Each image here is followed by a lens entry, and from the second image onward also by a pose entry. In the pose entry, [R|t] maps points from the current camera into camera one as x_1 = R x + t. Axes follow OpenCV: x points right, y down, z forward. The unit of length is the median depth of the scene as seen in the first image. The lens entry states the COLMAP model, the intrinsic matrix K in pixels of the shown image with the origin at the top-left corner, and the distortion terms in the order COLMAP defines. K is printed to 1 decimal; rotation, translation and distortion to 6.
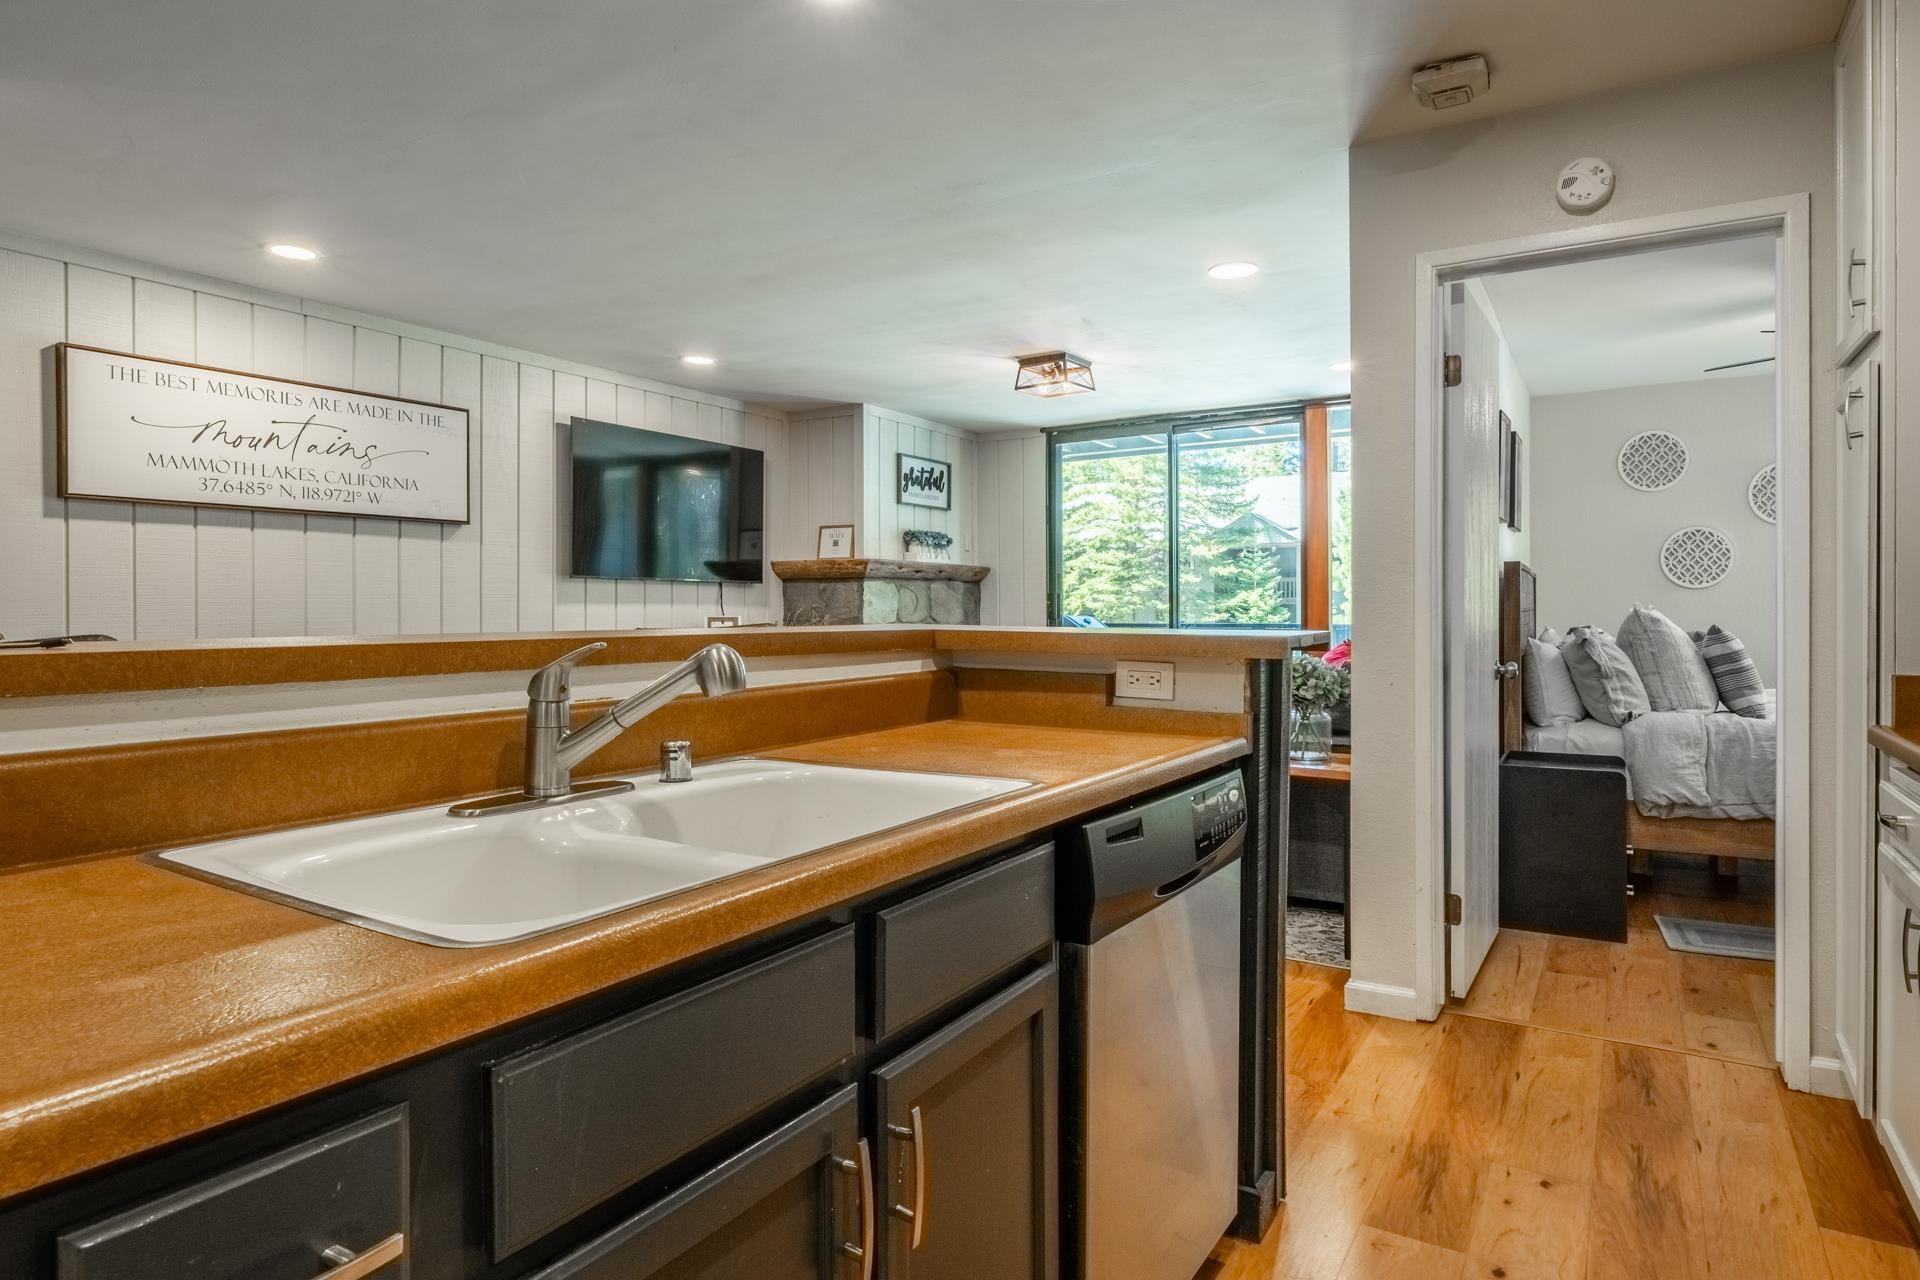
lens RADIAL K [[1086.9, 0, 961.3], [0, 1086.9, 614.6], [0, 0, 1]] dist [-0.002501, -0.000660]
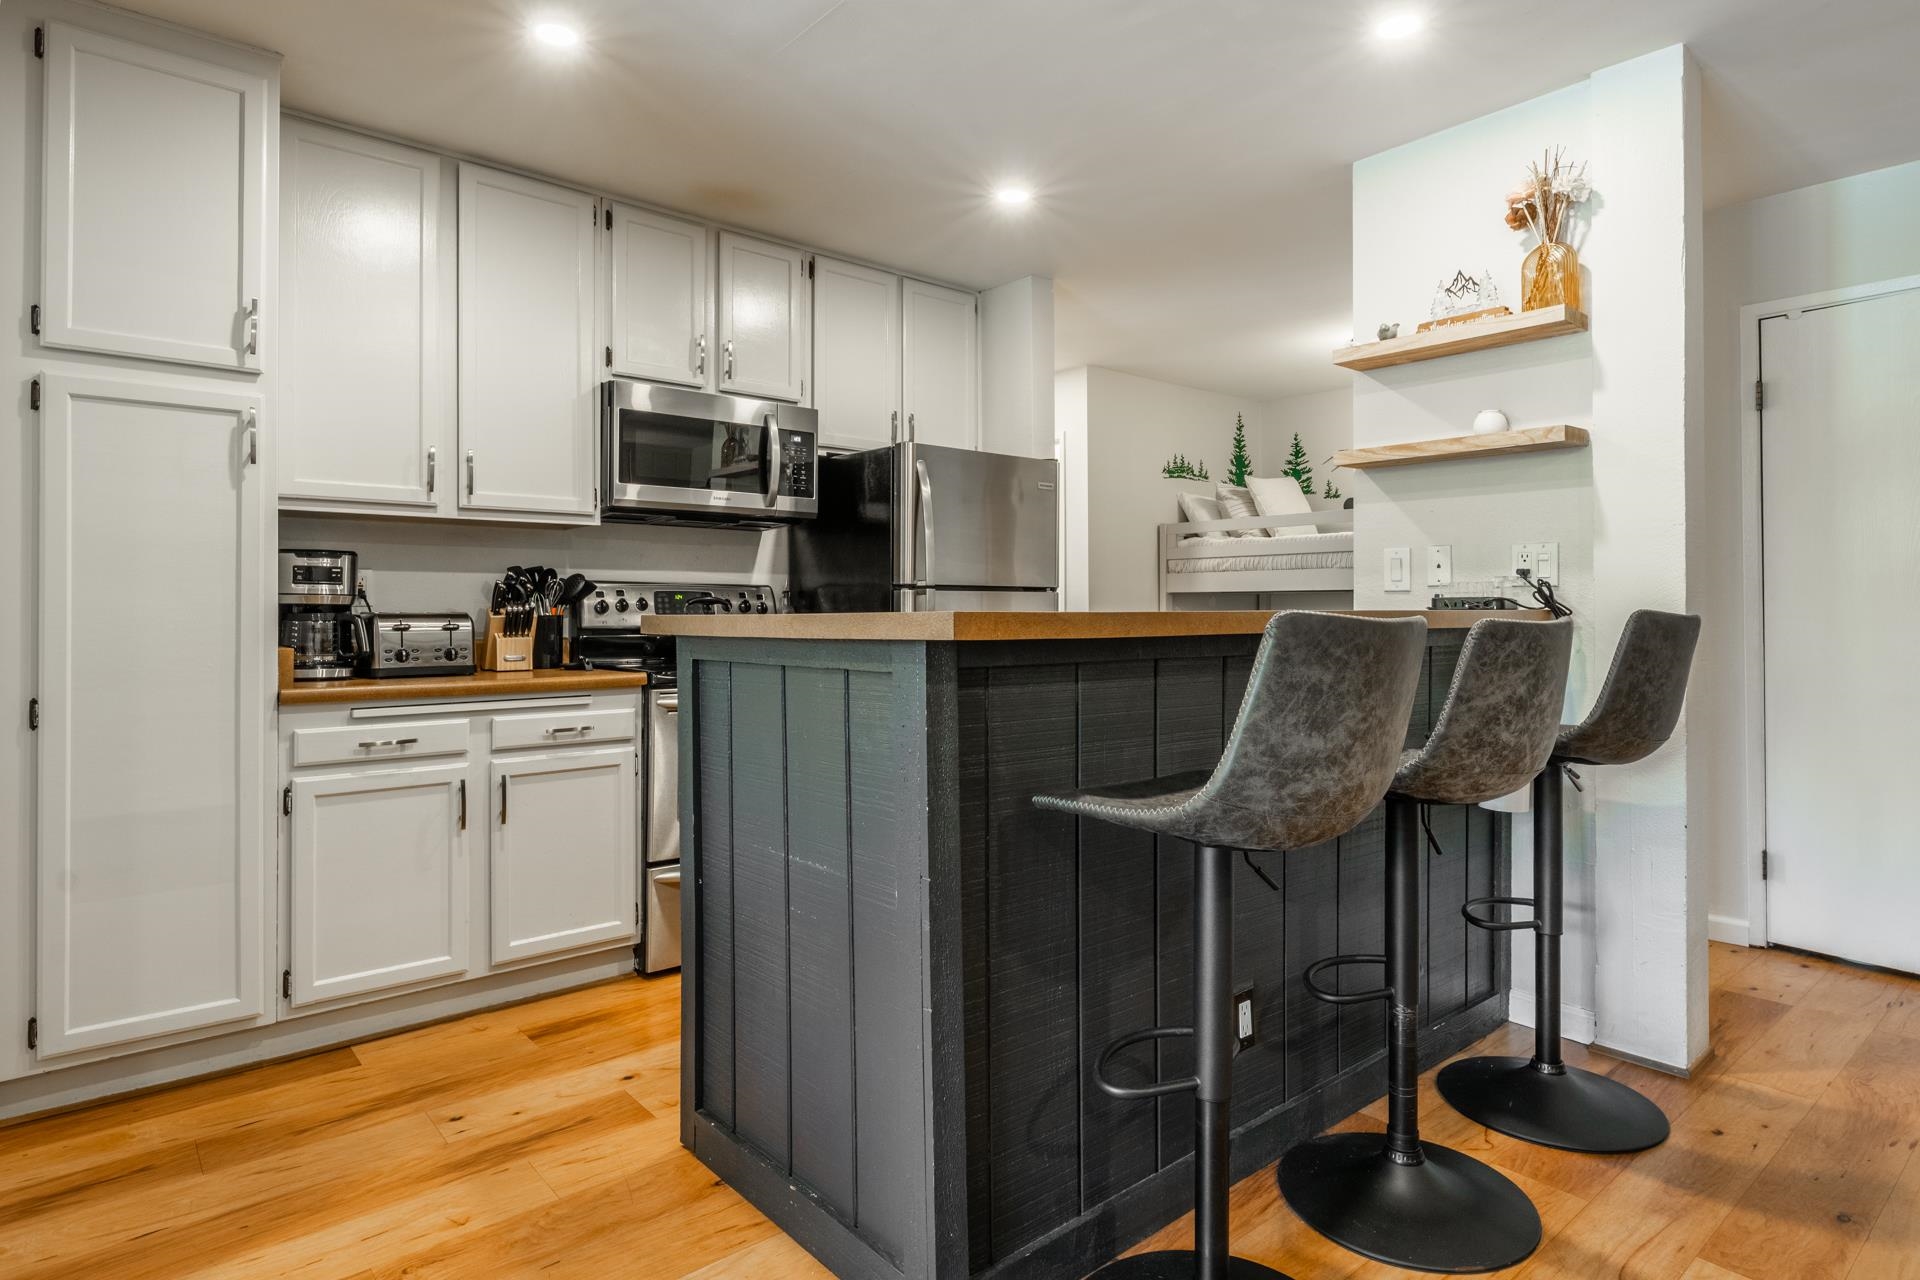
lens RADIAL K [[1053.2, 0, 962.0], [0, 1053.2, 601.8], [0, 0, 1]] dist [-0.002944, -0.001040]
pose [[-0.951748, 0.004876, 0.306843, -0.135398], [0.004550, 0.999988, -0.001775, 0.002397], [-0.306848, -0.000293, -0.951758, 0.899272]]
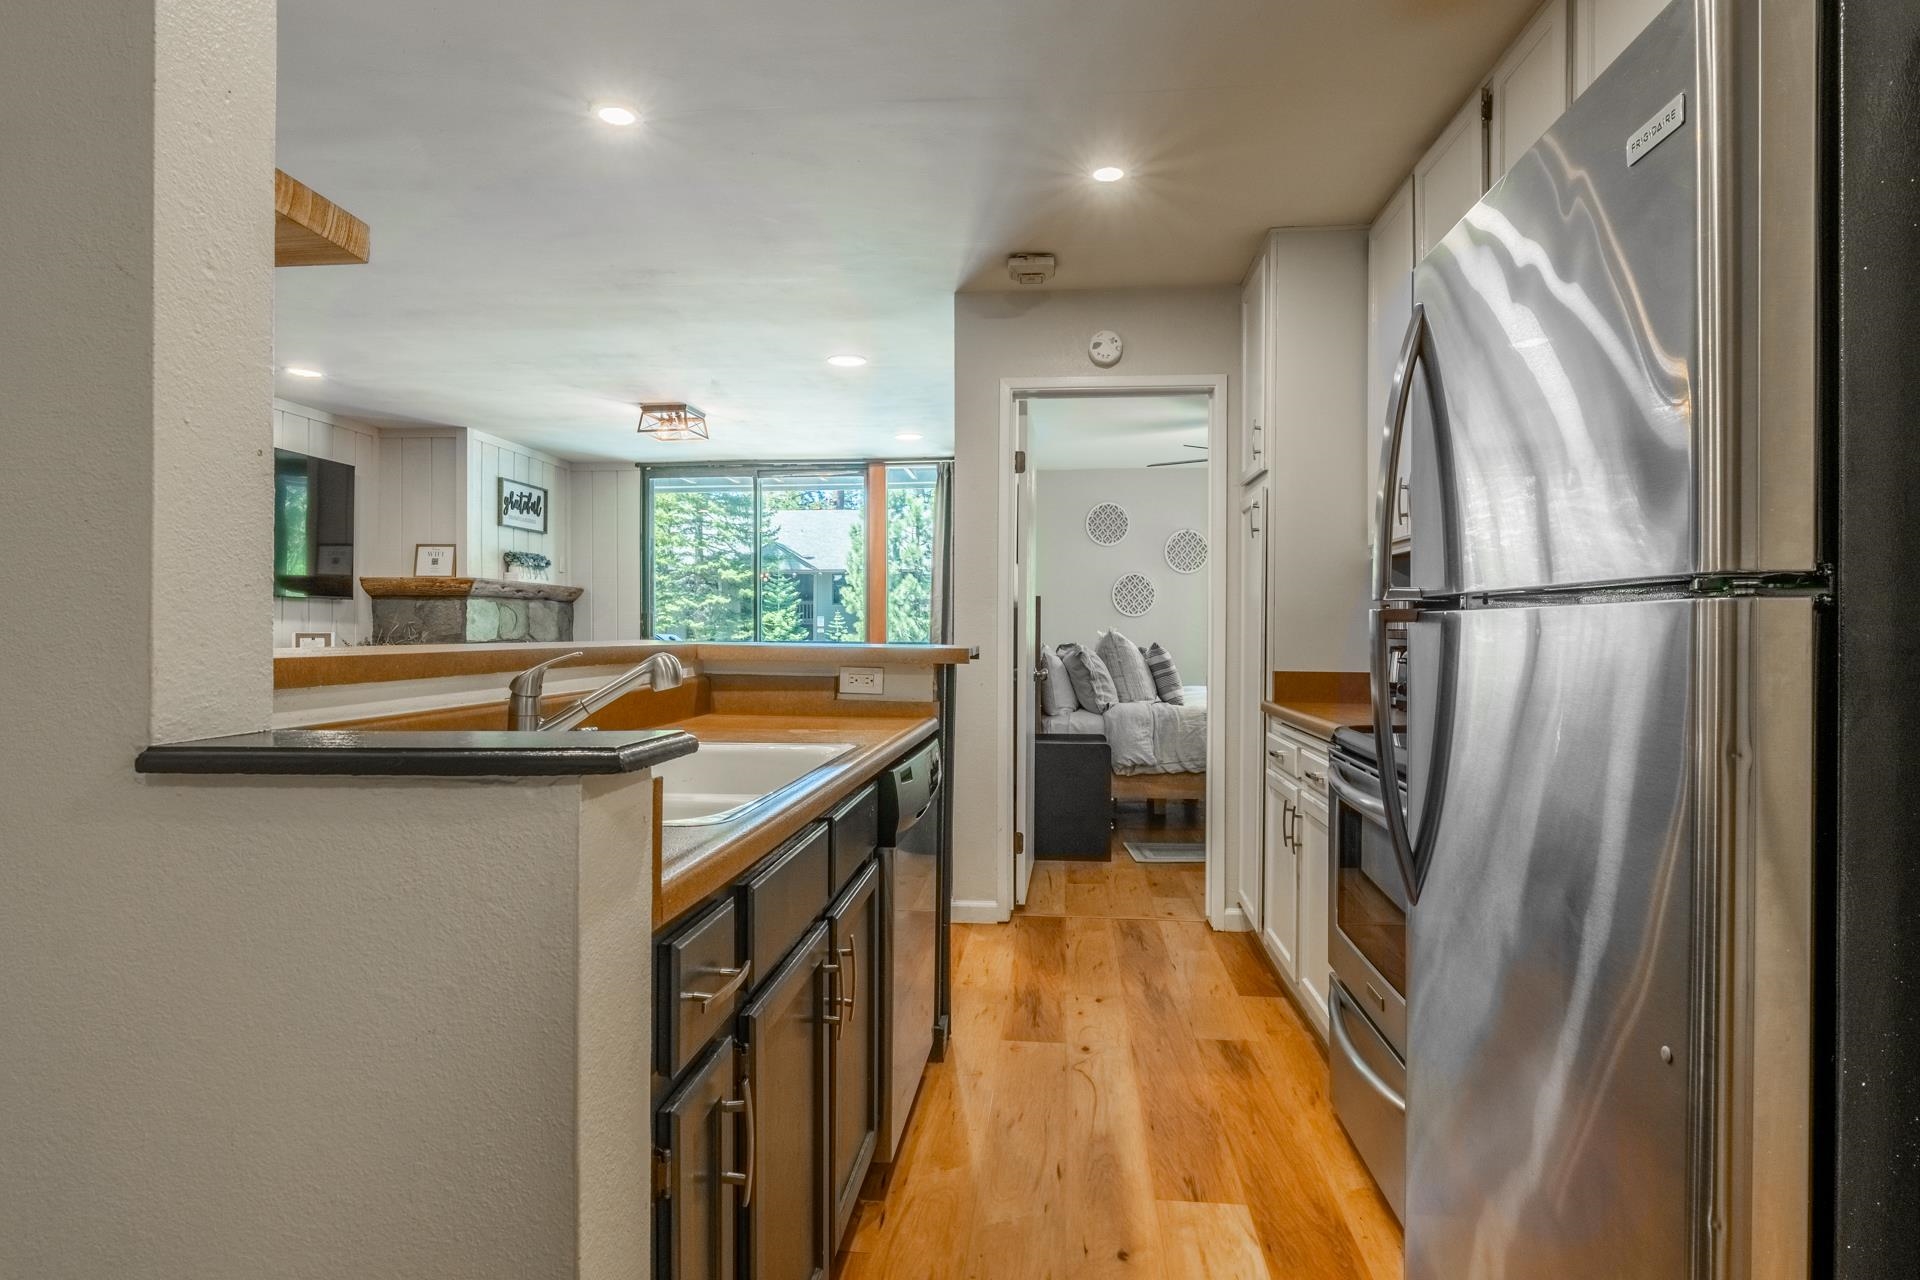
lens RADIAL K [[1007.7, 0, 958.9], [0, 1007.7, 633.6], [0, 0, 1]] dist [-0.003022, -0.000612]
pose [[0.899892, 0.005147, 0.436082, -0.133421], [-0.005291, 0.999986, -0.000884, 0.000356], [-0.436081, -0.001512, 0.899906, -0.103066]]
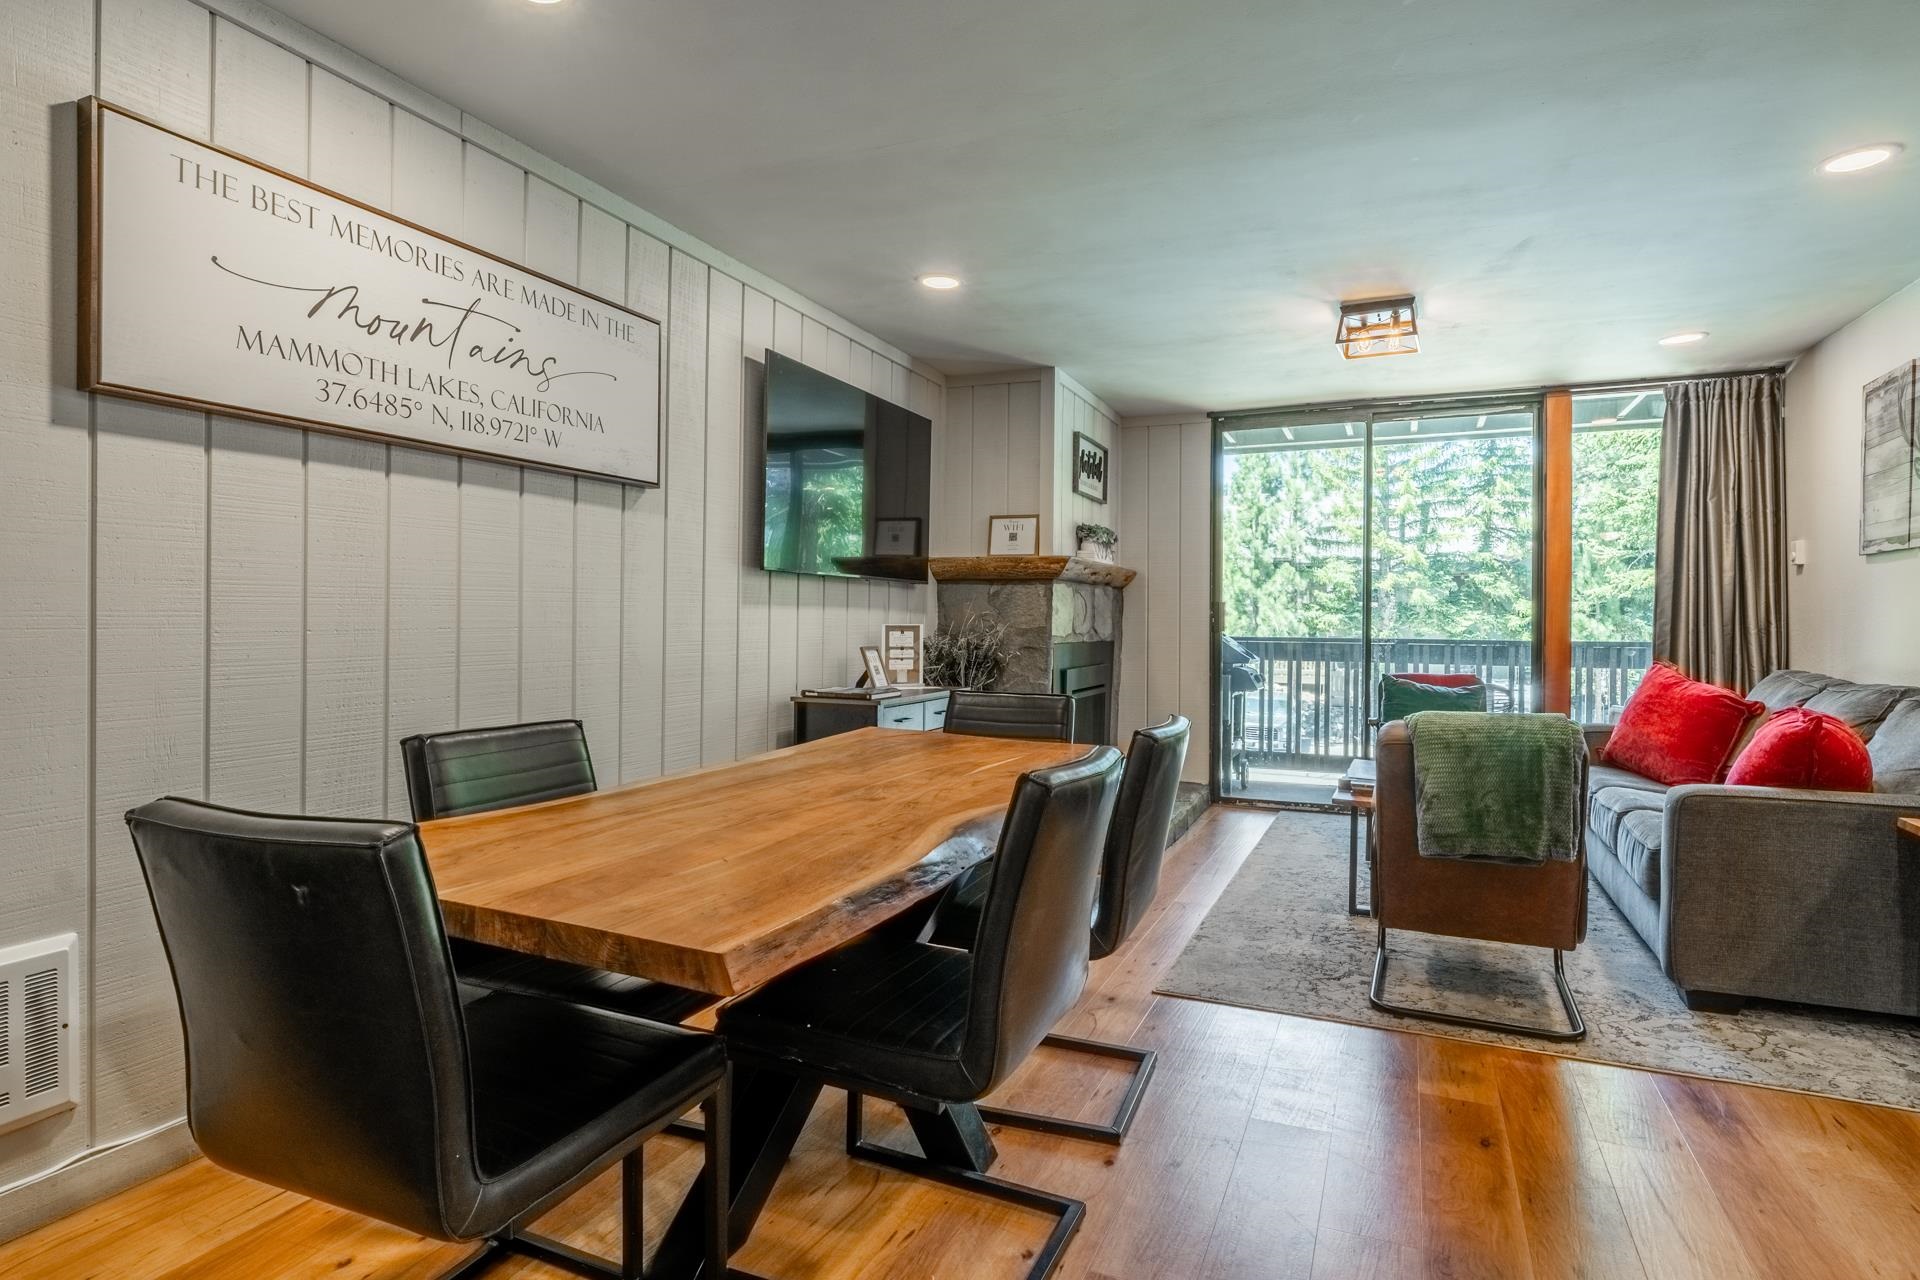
lens RADIAL K [[1016.6, 0, 964.1], [0, 1016.6, 628.7], [0, 0, 1]] dist [-0.003004, -0.000894]
pose [[0.989618, 0.011980, 0.143223, -0.411103], [-0.012666, 0.999912, 0.003879, 0.001785], [-0.143164, -0.005653, 0.989683, 0.386629]]
